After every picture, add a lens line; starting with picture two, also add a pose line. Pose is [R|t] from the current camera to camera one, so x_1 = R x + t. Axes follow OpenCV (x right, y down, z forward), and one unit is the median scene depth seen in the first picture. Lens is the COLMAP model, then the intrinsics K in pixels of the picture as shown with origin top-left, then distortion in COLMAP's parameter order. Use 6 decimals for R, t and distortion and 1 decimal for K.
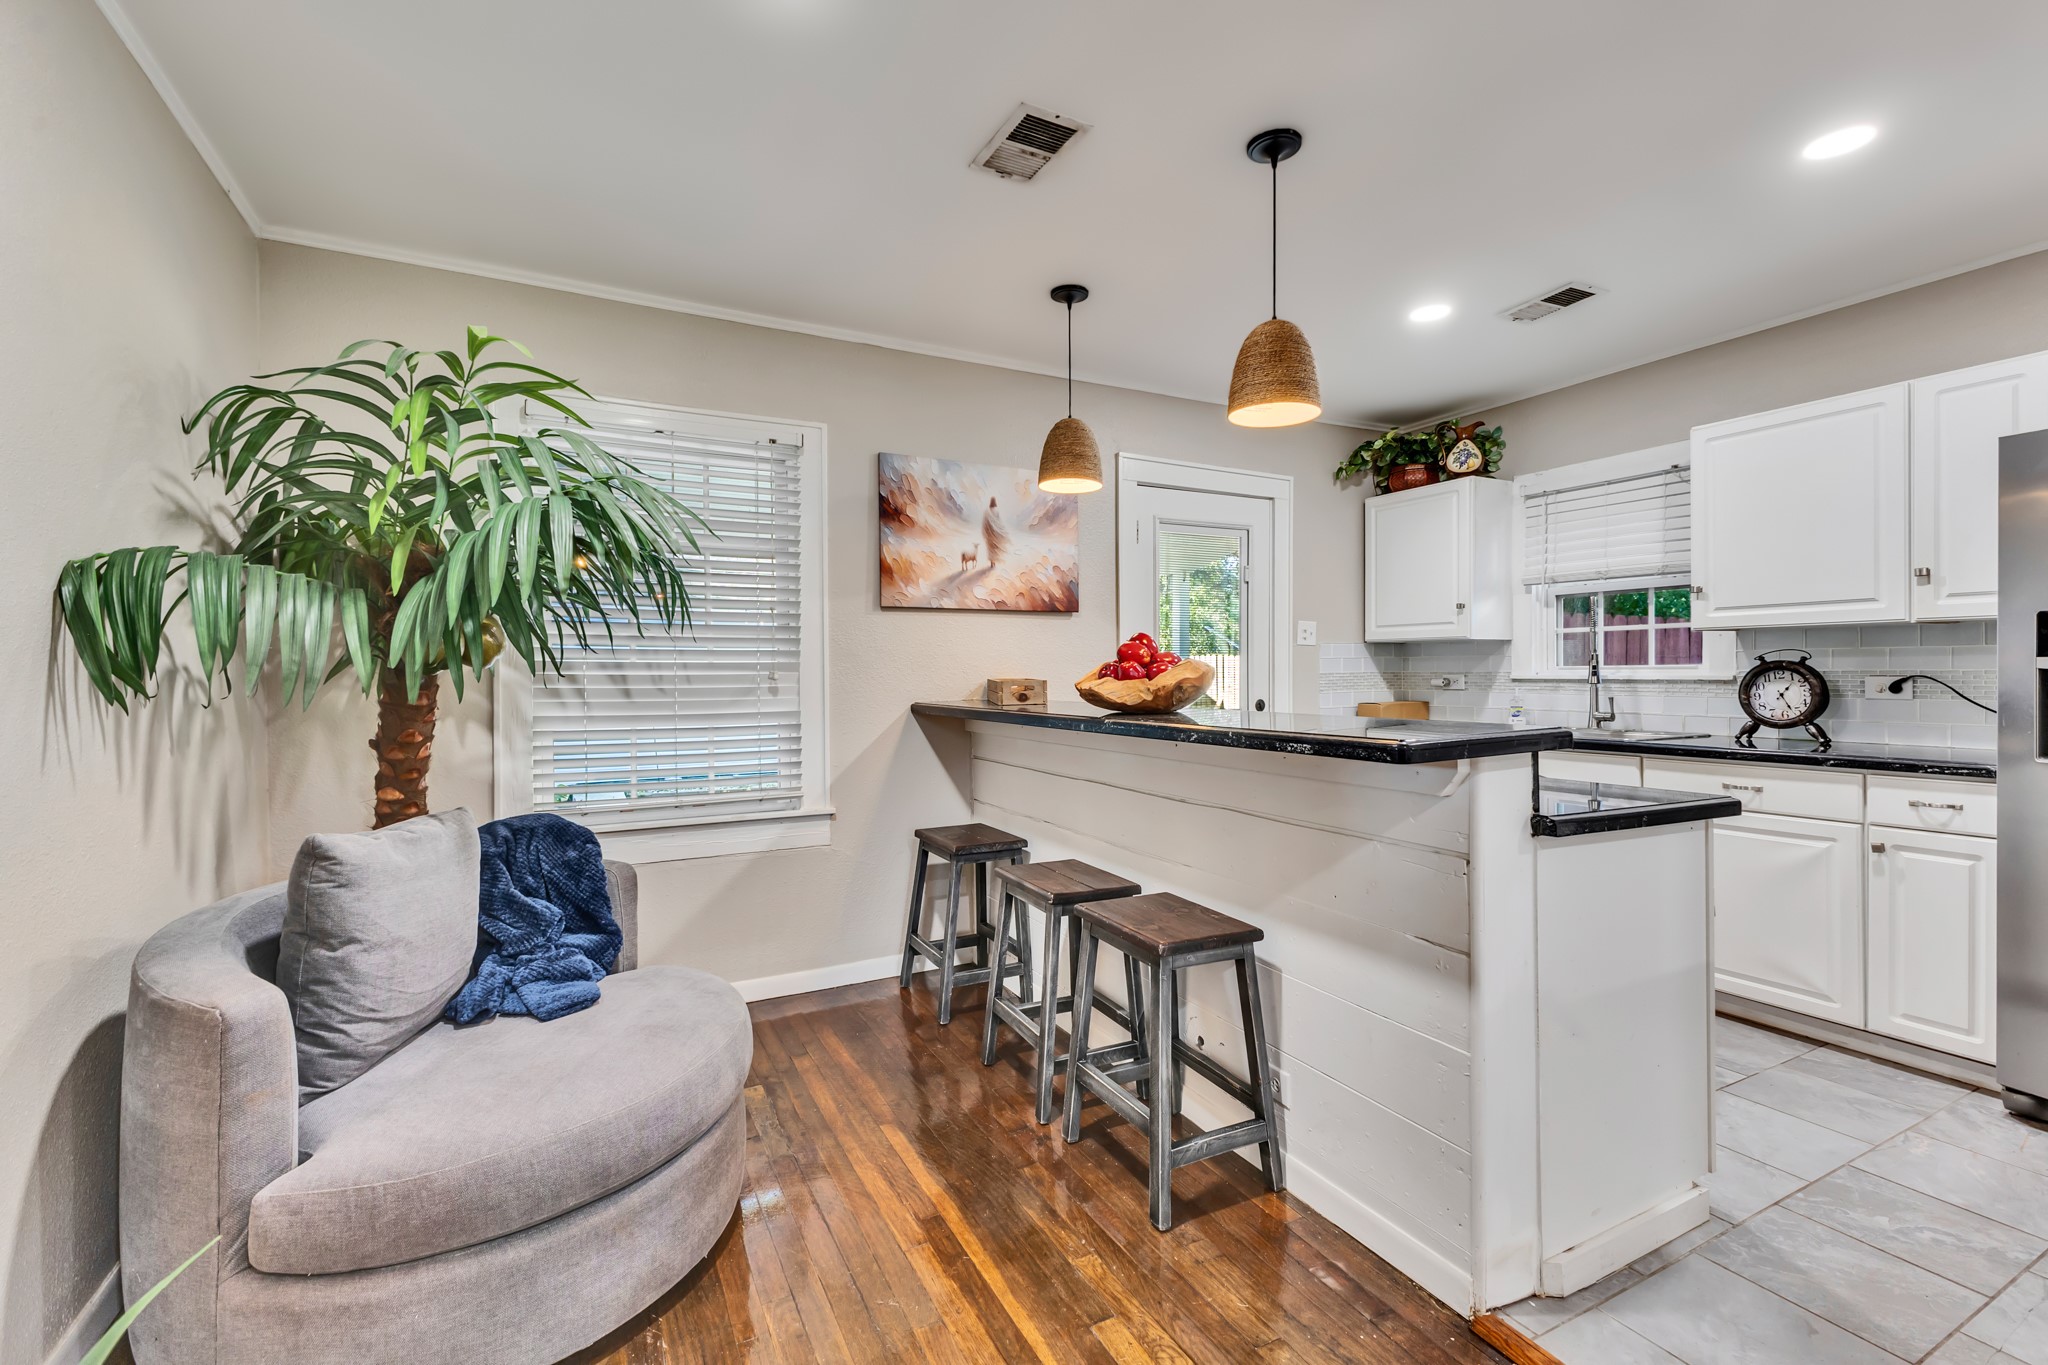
lens RADIAL K [[879.2, 0, 1022.8], [0, 879.2, 677.6], [0, 0, 1]] dist [0.013915, -0.003851]
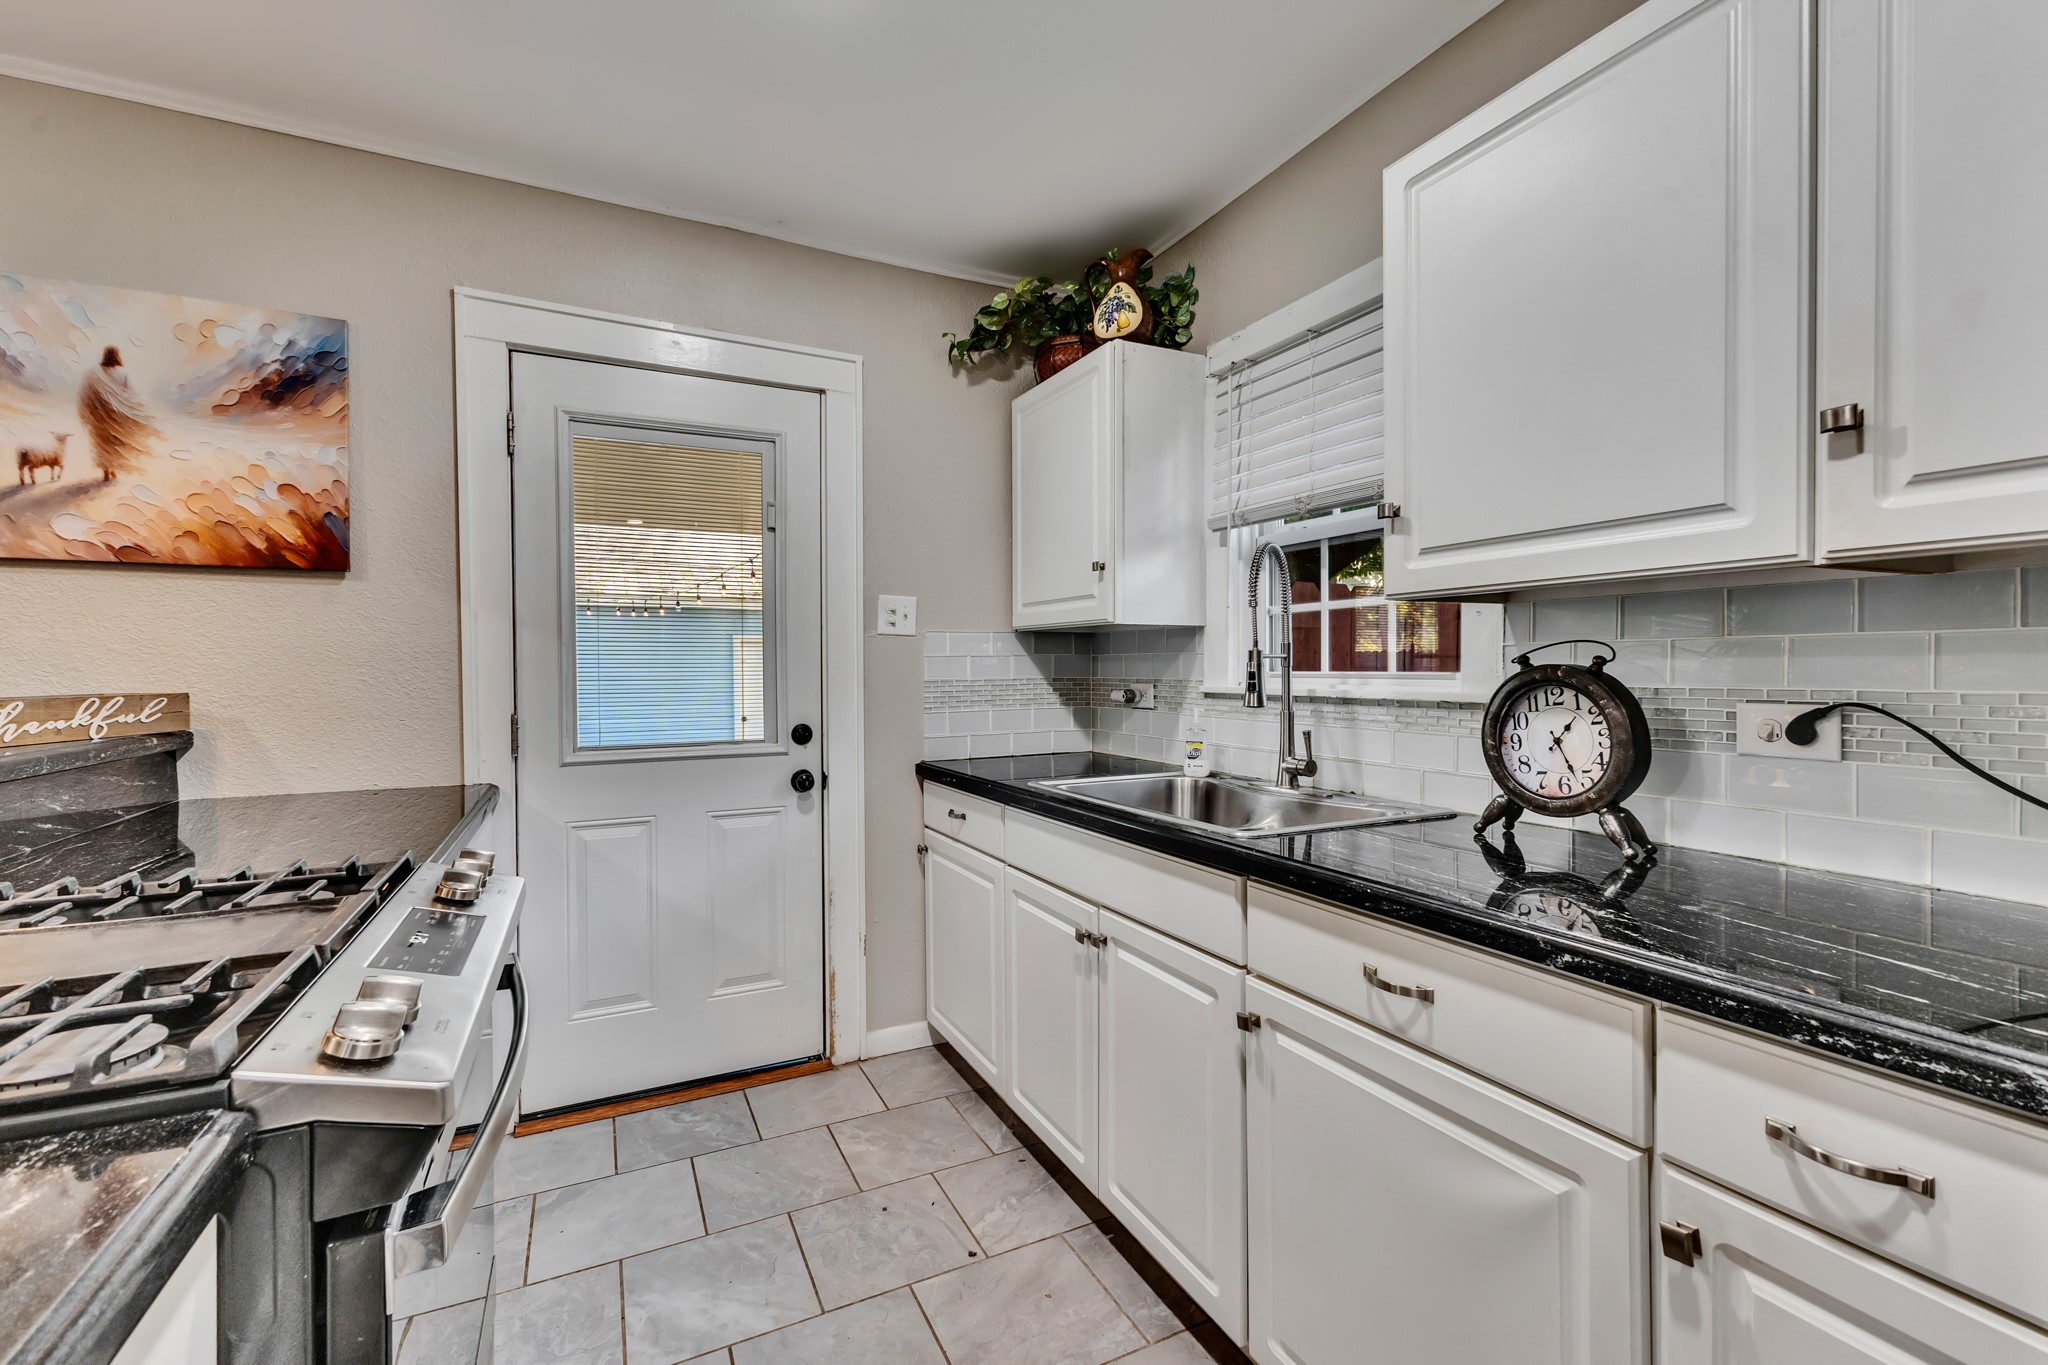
lens RADIAL K [[879.2, 0, 1023.7], [0, 879.2, 677.9], [0, 0, 1]] dist [0.013915, -0.003851]
pose [[0.999817, 0.003287, -0.018844, 0.563474], [-0.003210, 0.999986, 0.004091, -0.012788], [0.018857, -0.004029, 0.999814, 0.519144]]
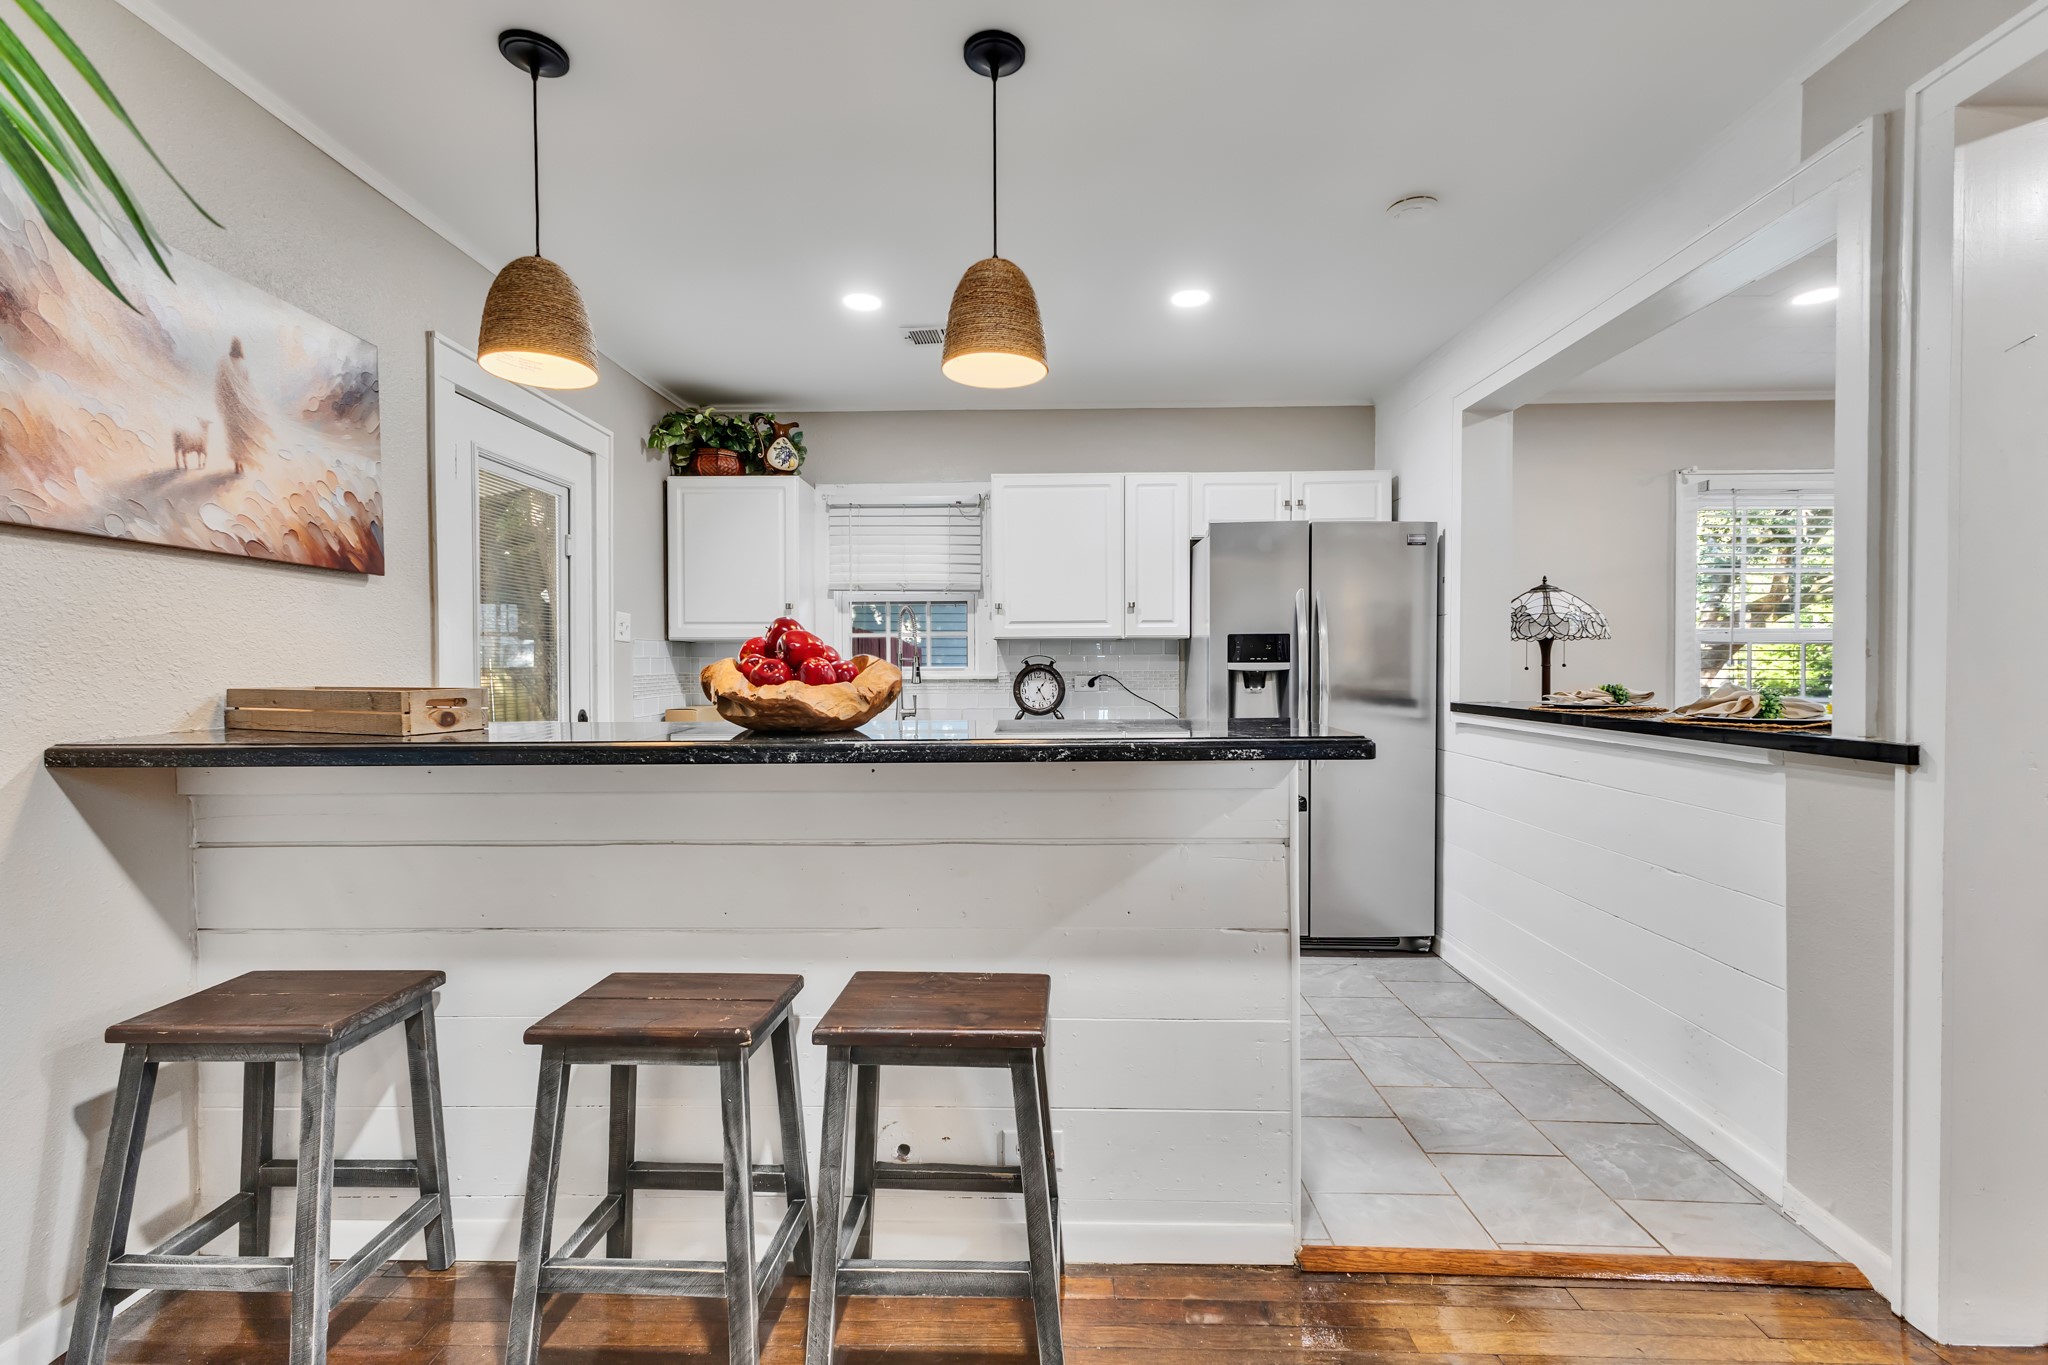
lens RADIAL K [[879.2, 0, 1023.4], [0, 879.2, 678.8], [0, 0, 1]] dist [0.013915, -0.003851]
pose [[0.478184, -0.007925, 0.878224, -0.295219], [0.009386, 0.999948, 0.003913, -0.002210], [-0.878209, 0.006372, 0.478234, 0.372254]]
